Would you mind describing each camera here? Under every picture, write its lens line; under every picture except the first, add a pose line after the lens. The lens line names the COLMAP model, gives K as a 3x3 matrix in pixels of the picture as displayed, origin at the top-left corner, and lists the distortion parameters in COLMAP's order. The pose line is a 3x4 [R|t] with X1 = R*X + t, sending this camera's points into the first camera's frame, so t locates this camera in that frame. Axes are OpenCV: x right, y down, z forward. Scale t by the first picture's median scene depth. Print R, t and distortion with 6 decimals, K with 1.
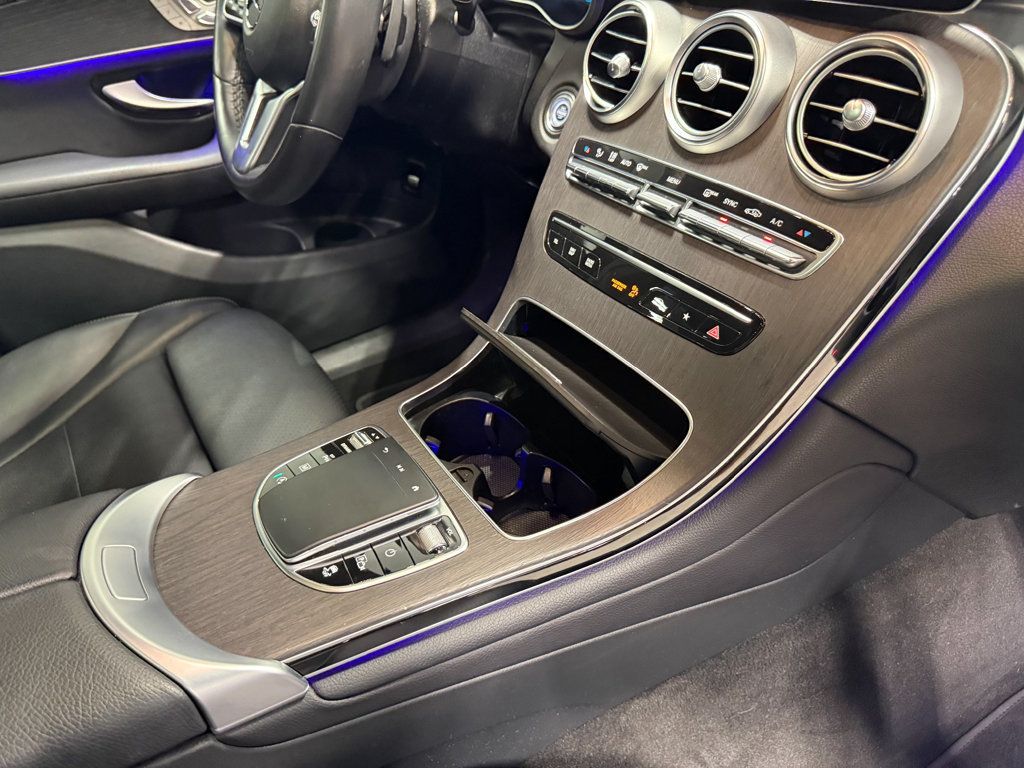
lens RADIAL K [[741.5, 0, 514.4], [0, 741.5, 390.9], [0, 0, 1]] dist [0.028983, -0.068947]
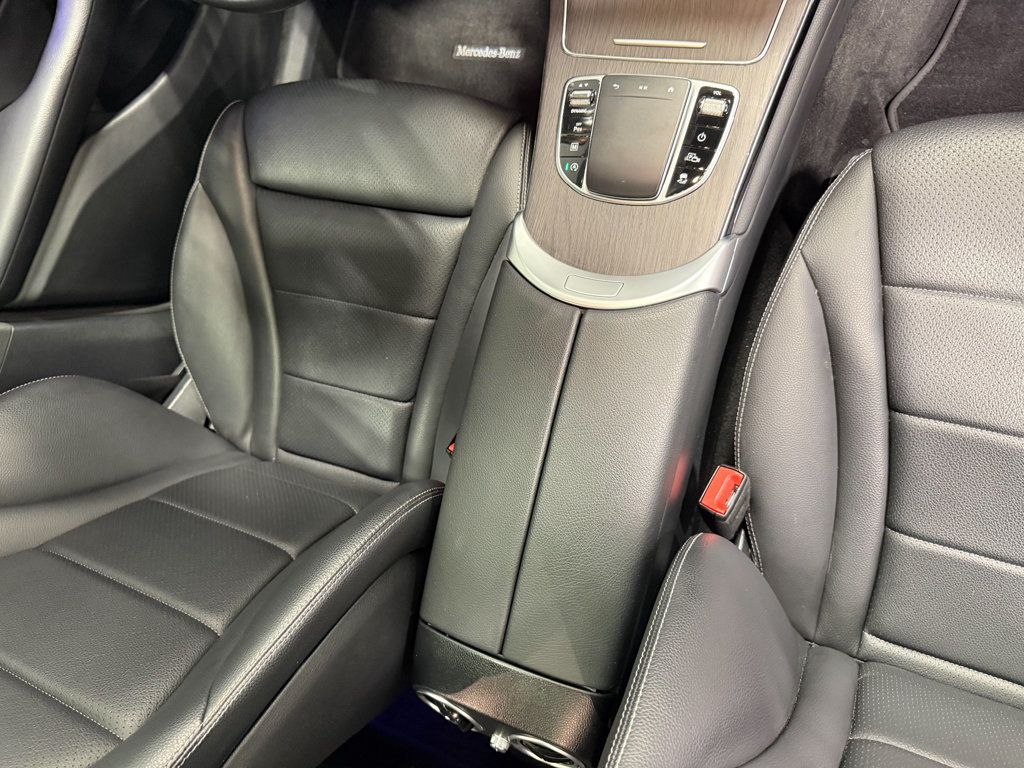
lens RADIAL K [[741.5, 0, 503.2], [0, 741.5, 378.6], [0, 0, 1]] dist [0.028983, -0.068947]
pose [[0.681907, -0.713023, -0.163100, -0.433056], [0.652266, 0.491881, 0.576717, -0.502327], [-0.330987, -0.499651, 0.800498, -0.163418]]
